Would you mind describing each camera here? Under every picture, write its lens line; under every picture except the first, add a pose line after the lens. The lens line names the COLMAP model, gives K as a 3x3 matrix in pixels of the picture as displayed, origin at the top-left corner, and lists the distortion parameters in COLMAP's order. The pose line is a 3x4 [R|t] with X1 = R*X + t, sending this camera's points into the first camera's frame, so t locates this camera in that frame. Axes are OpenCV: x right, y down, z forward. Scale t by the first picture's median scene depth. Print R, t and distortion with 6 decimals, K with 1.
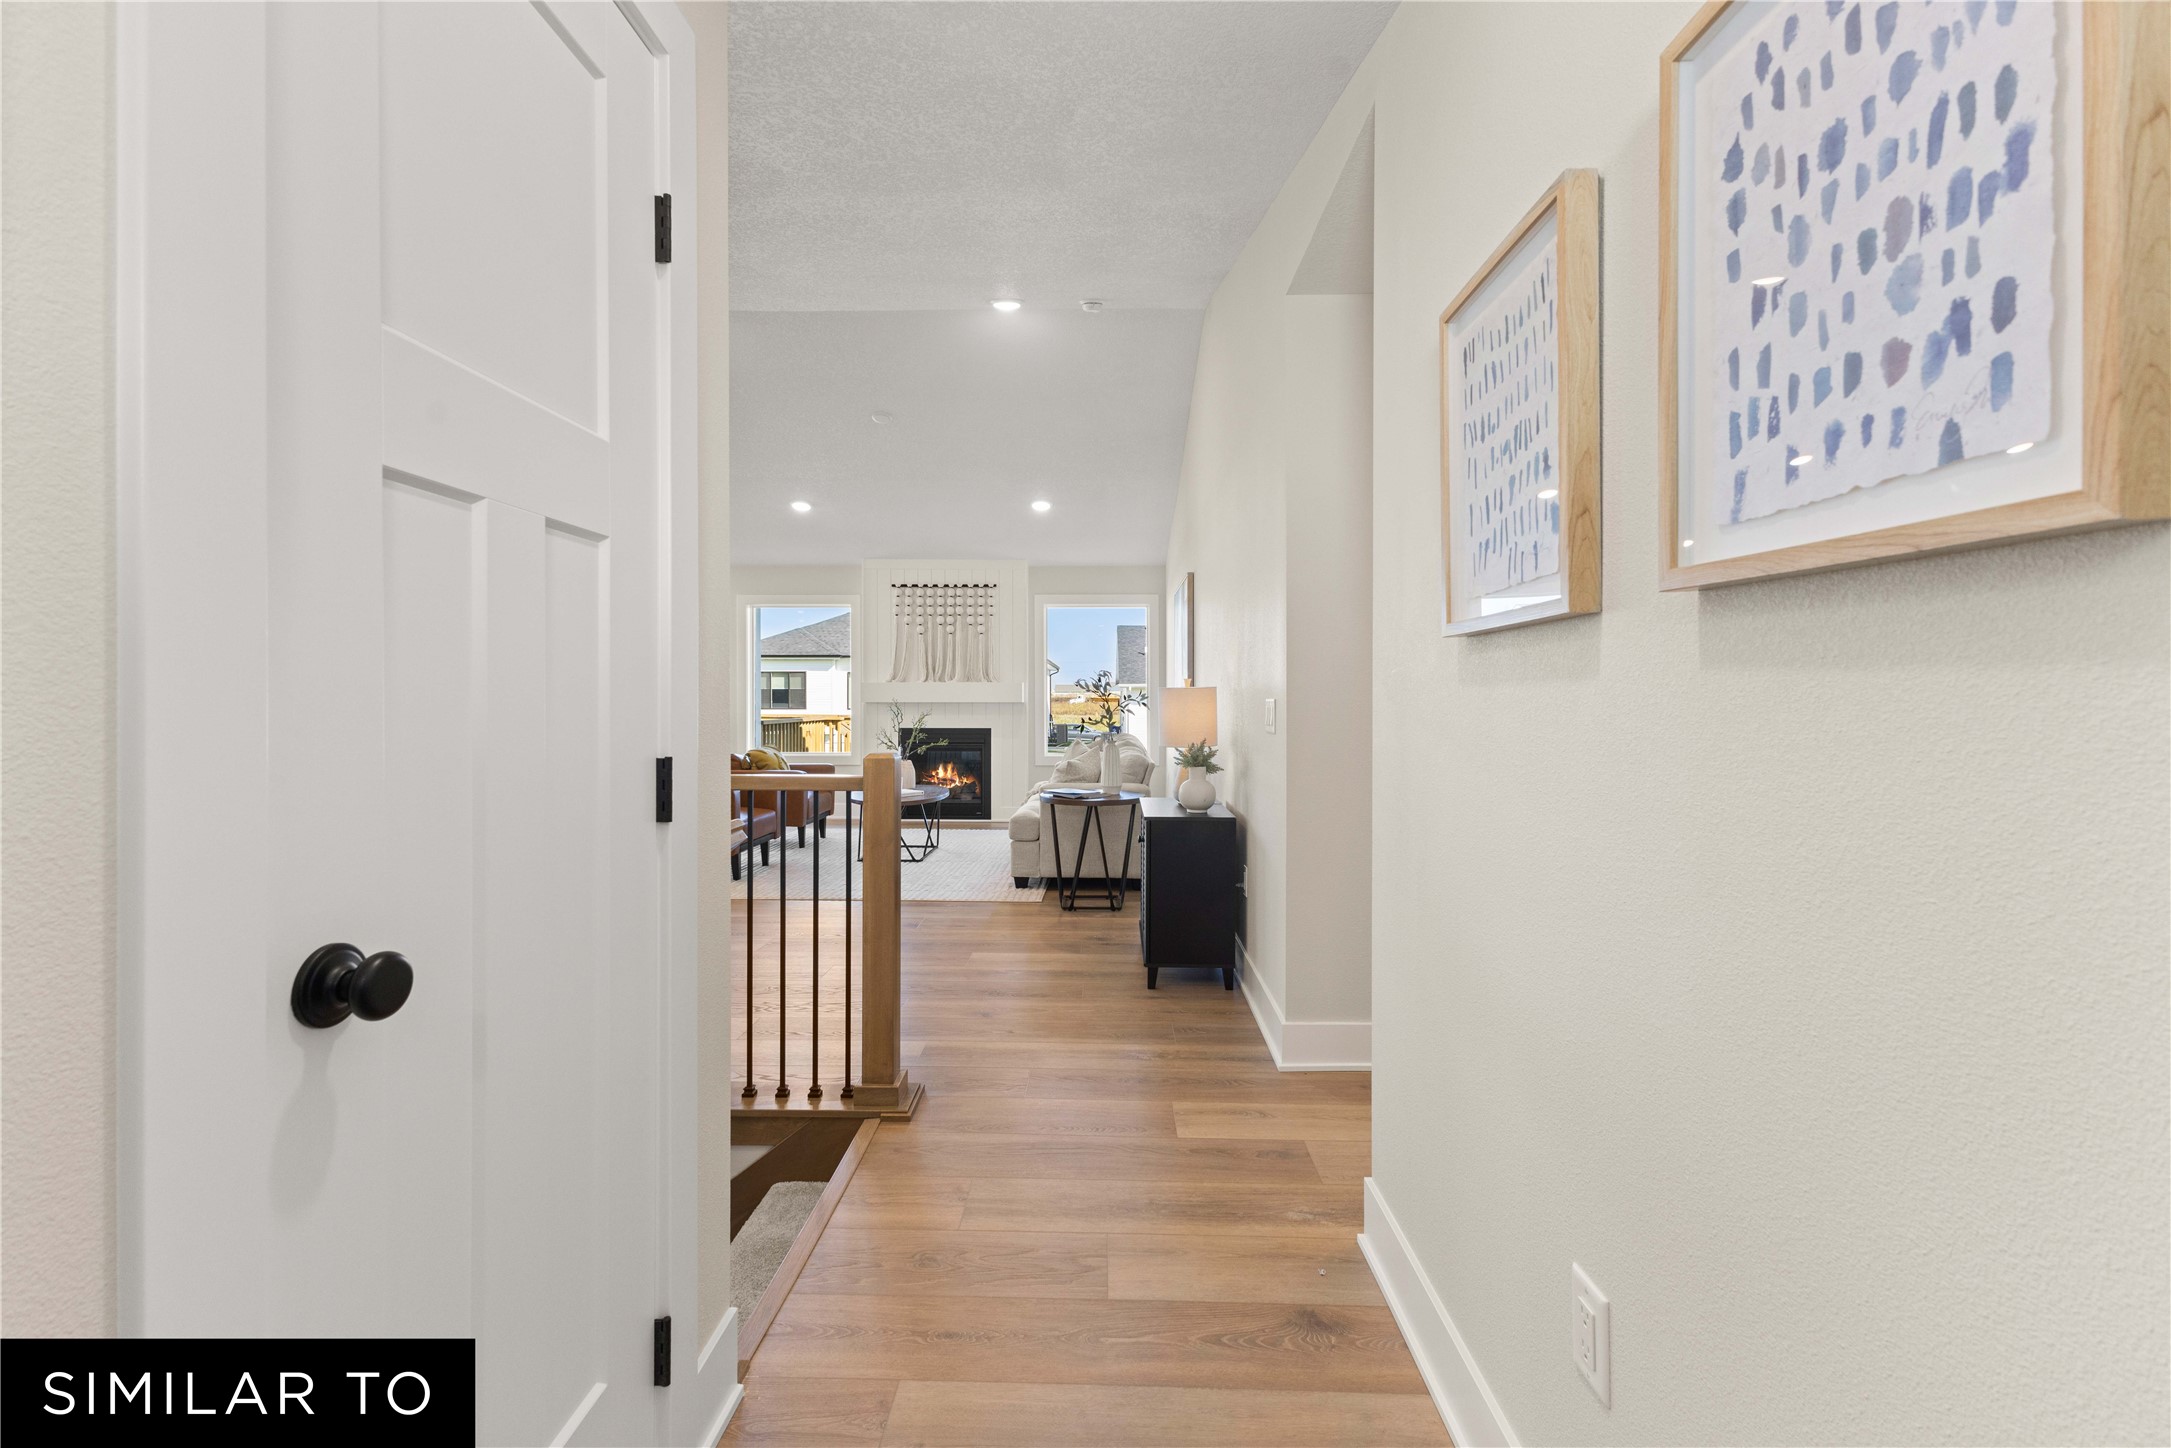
lens RADIAL K [[934.1, 0, 1089.7], [0, 934.1, 711.4], [0, 0, 1]] dist [0.012243, -0.004021]
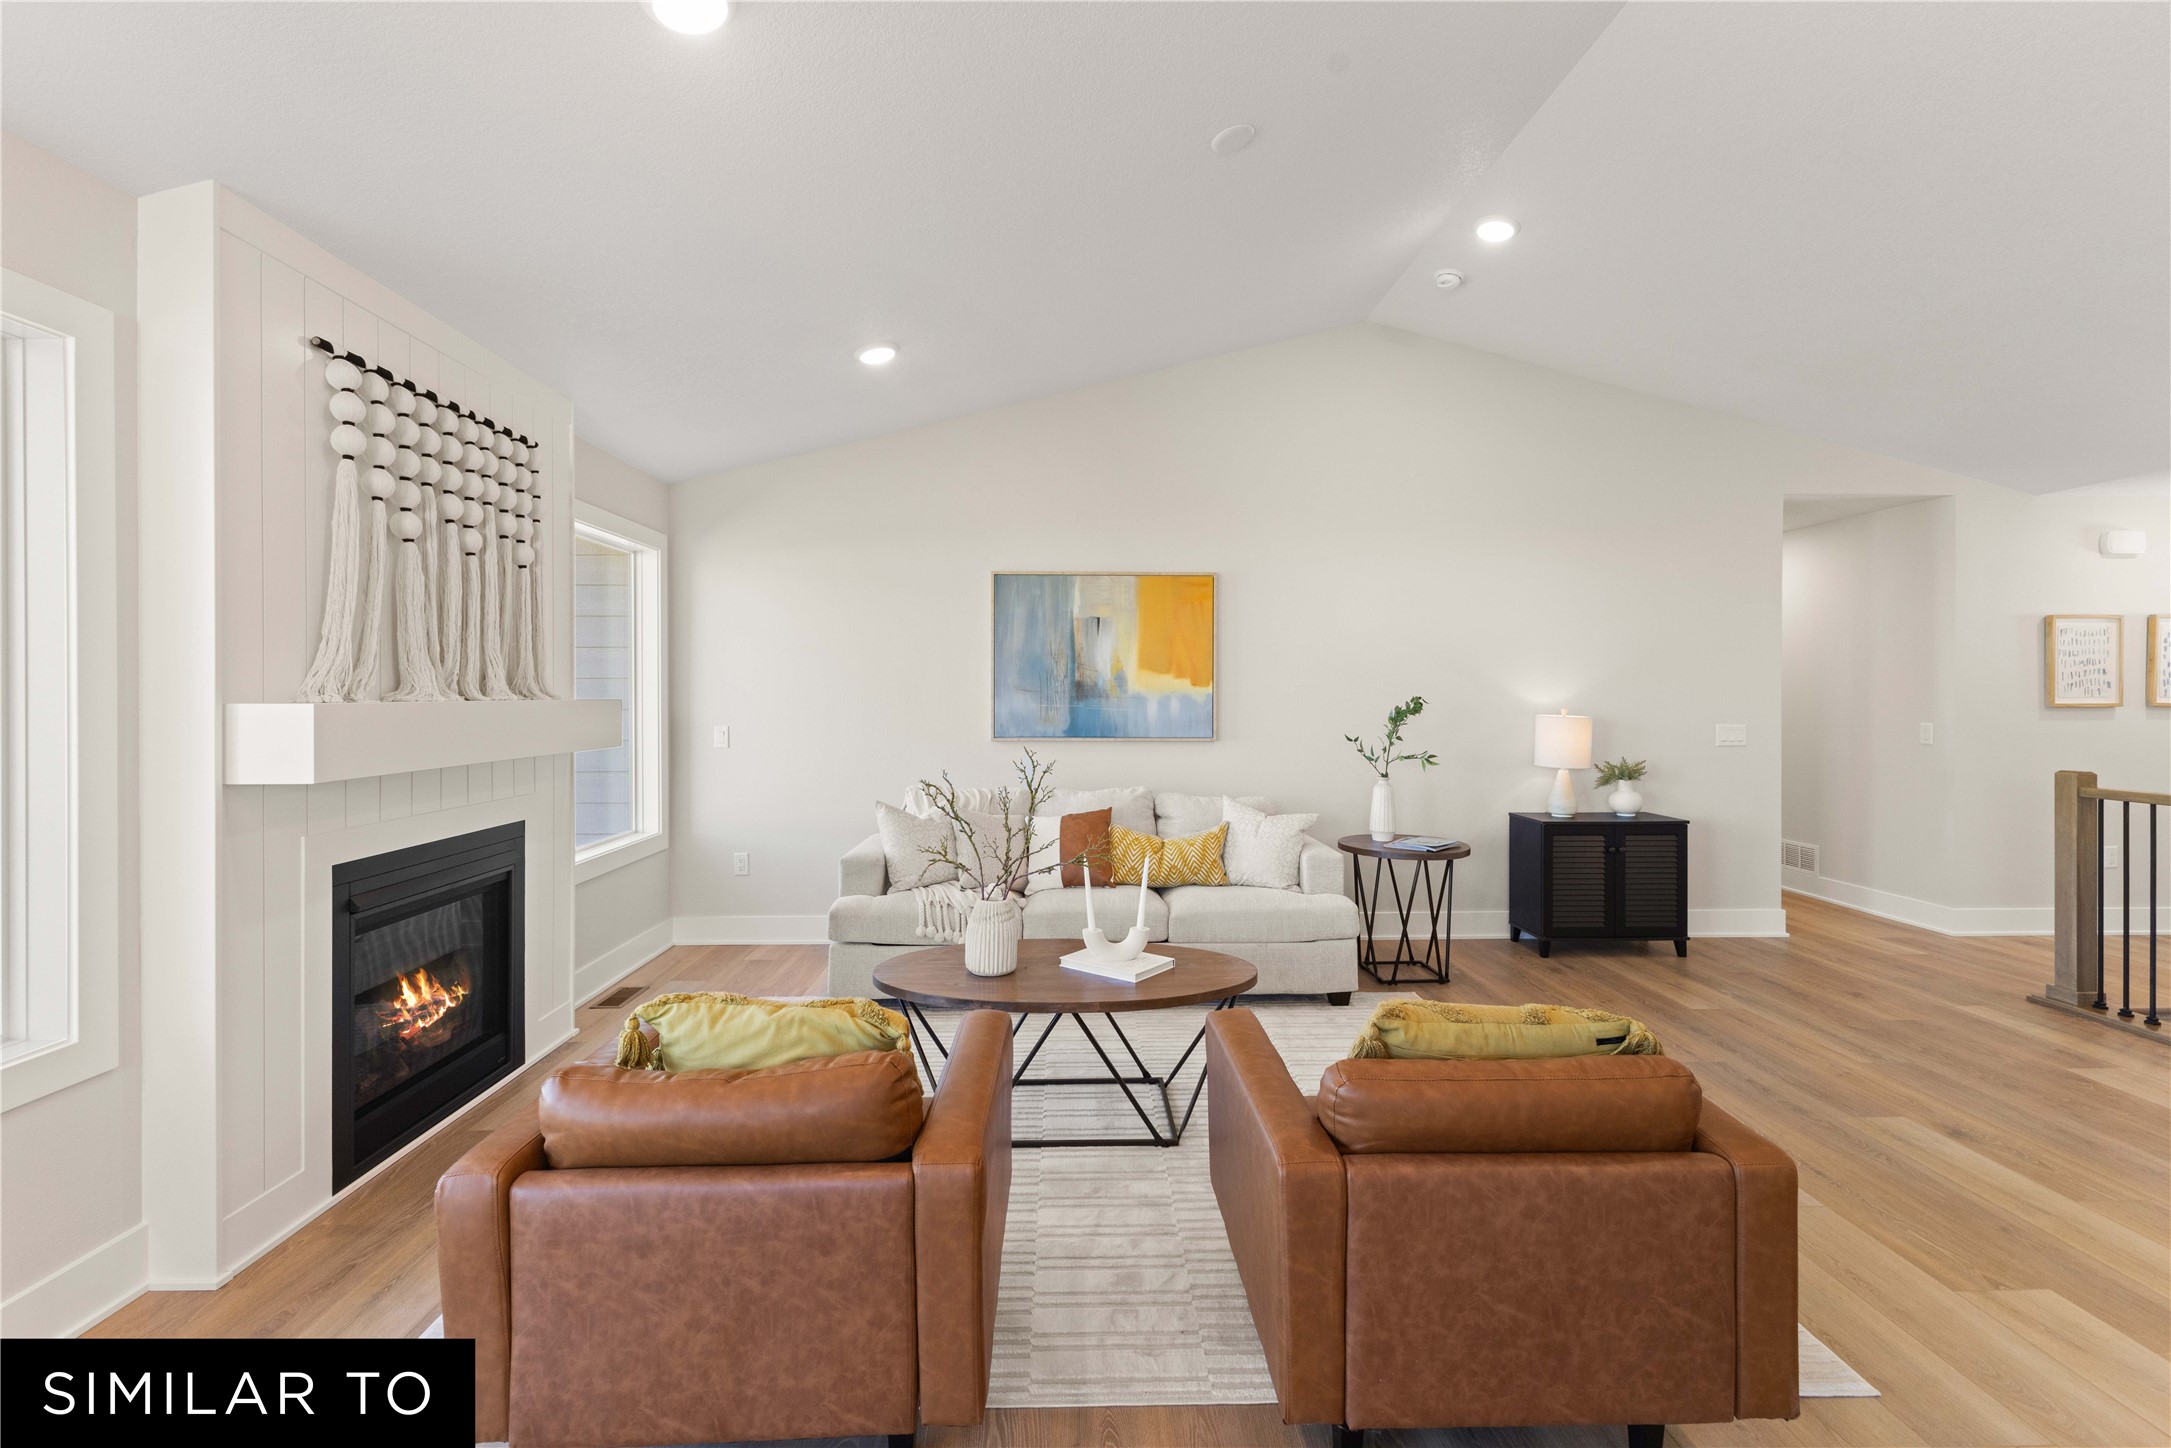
lens RADIAL K [[934.1, 0, 1088.7], [0, 934.1, 697.6], [0, 0, 1]] dist [0.012243, -0.004021]
pose [[-0.045321, -0.004766, 0.998961, -0.496676], [0.014523, 0.999880, 0.005429, -0.030416], [-0.998867, 0.014754, -0.045246, 0.794639]]
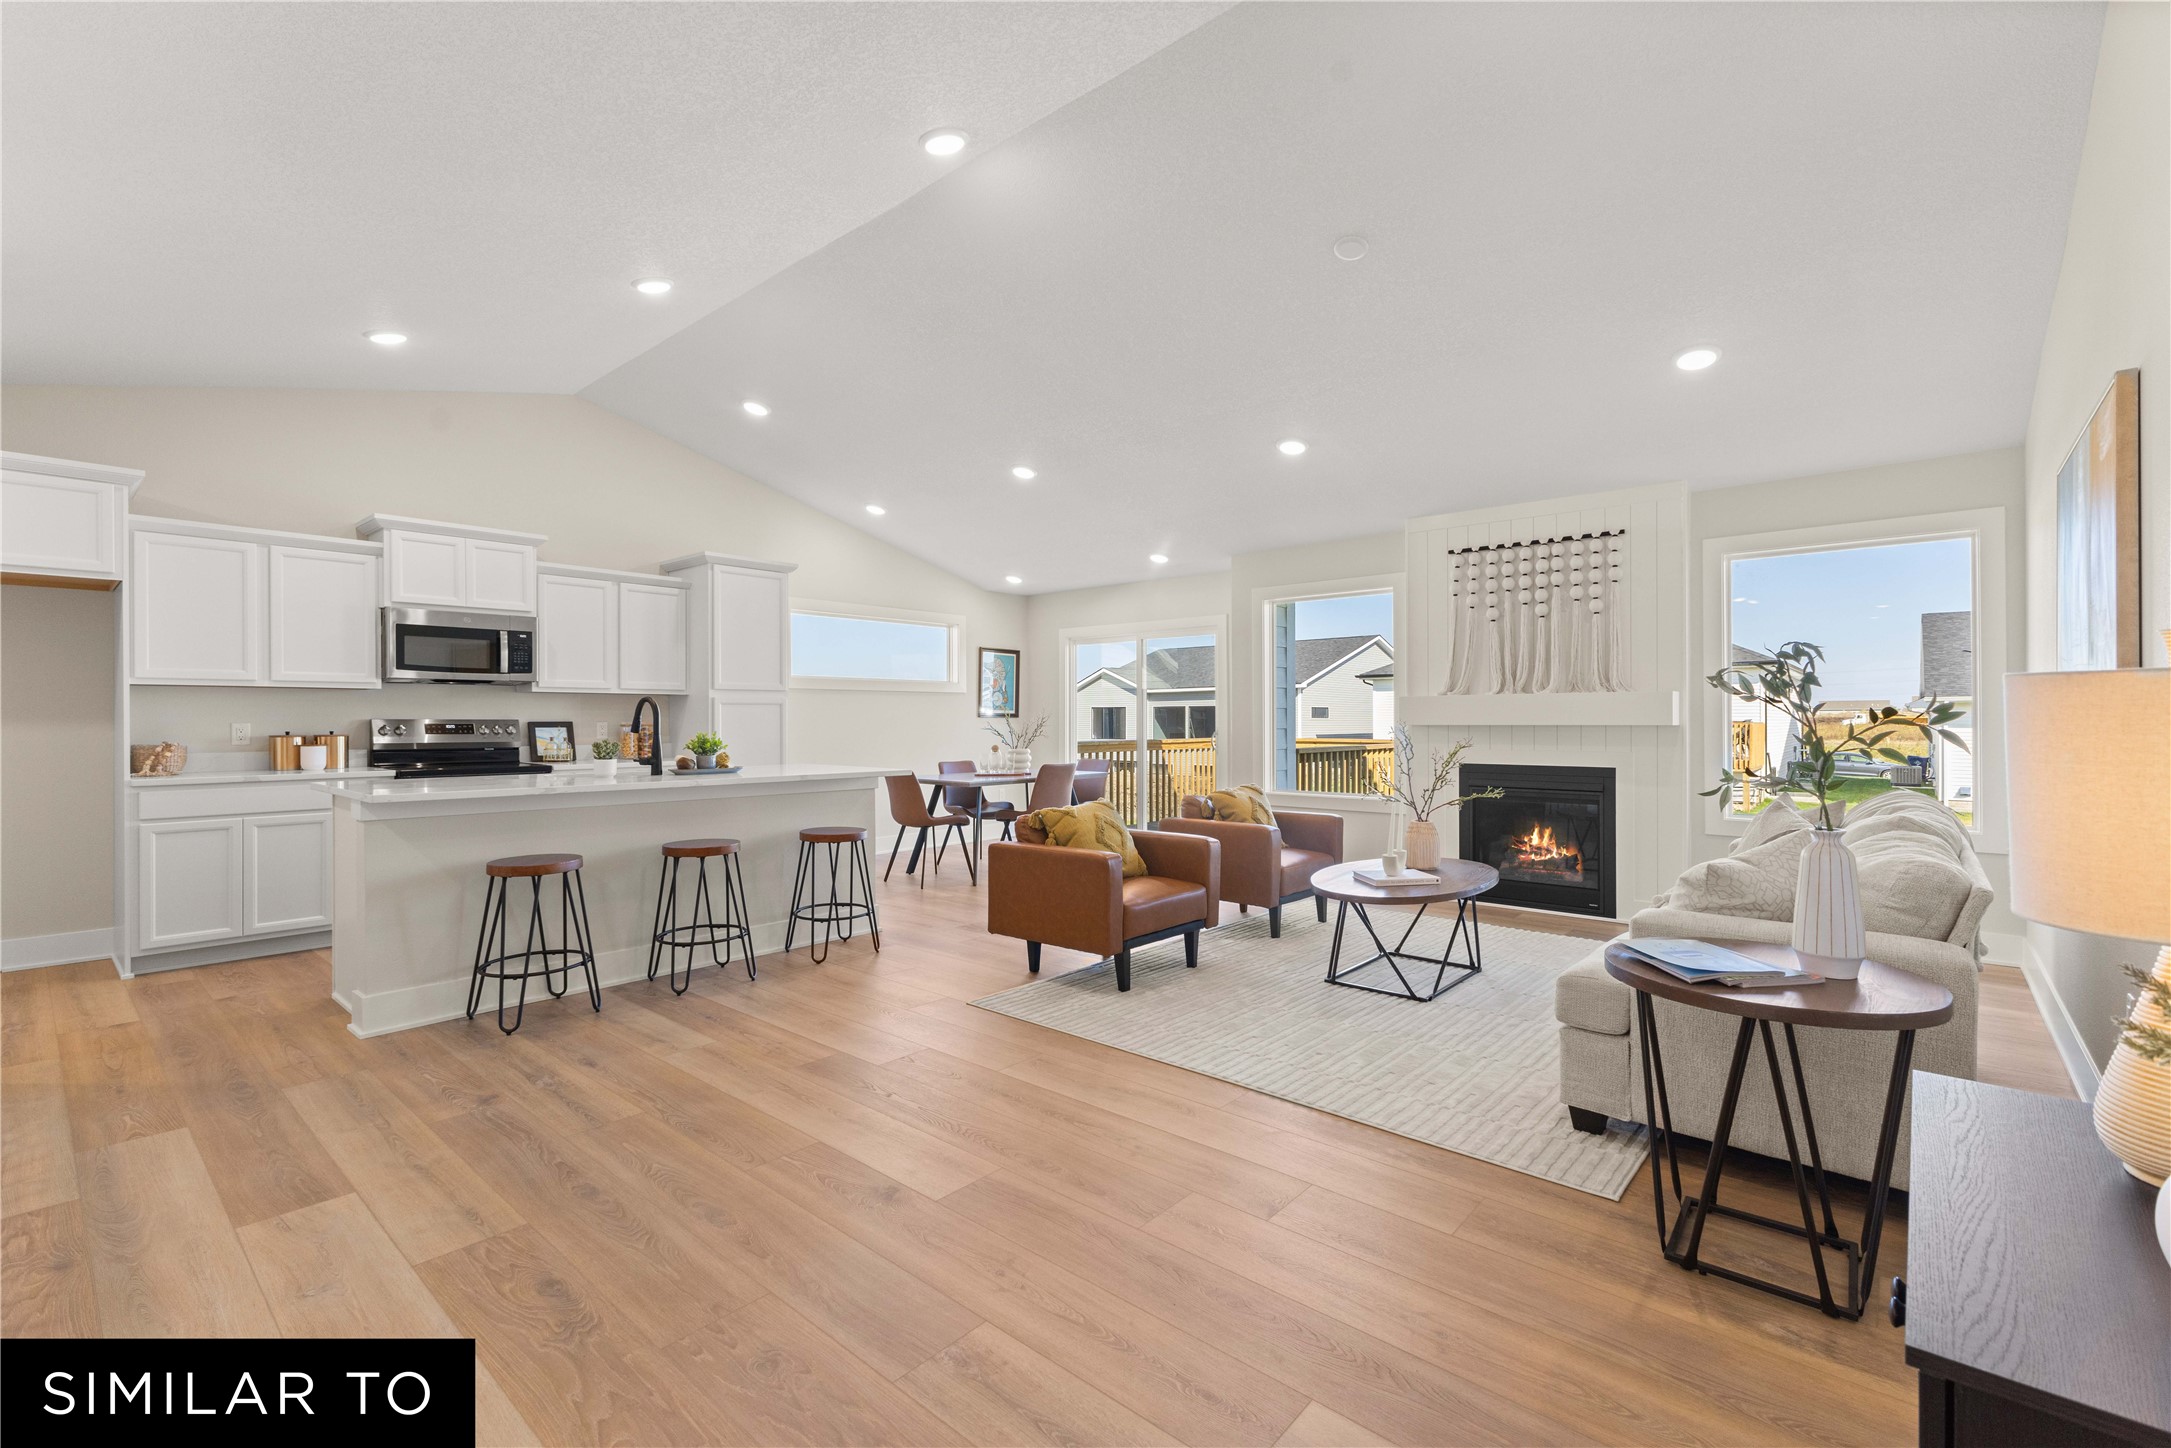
lens RADIAL K [[934.1, 0, 1089.1], [0, 934.1, 718.9], [0, 0, 1]] dist [0.012243, -0.004021]
pose [[0.766204, -0.002973, -0.642591, 0.023491], [-0.006715, 0.999898, -0.012633, -0.004104], [0.642563, 0.013994, 0.766105, 0.317794]]
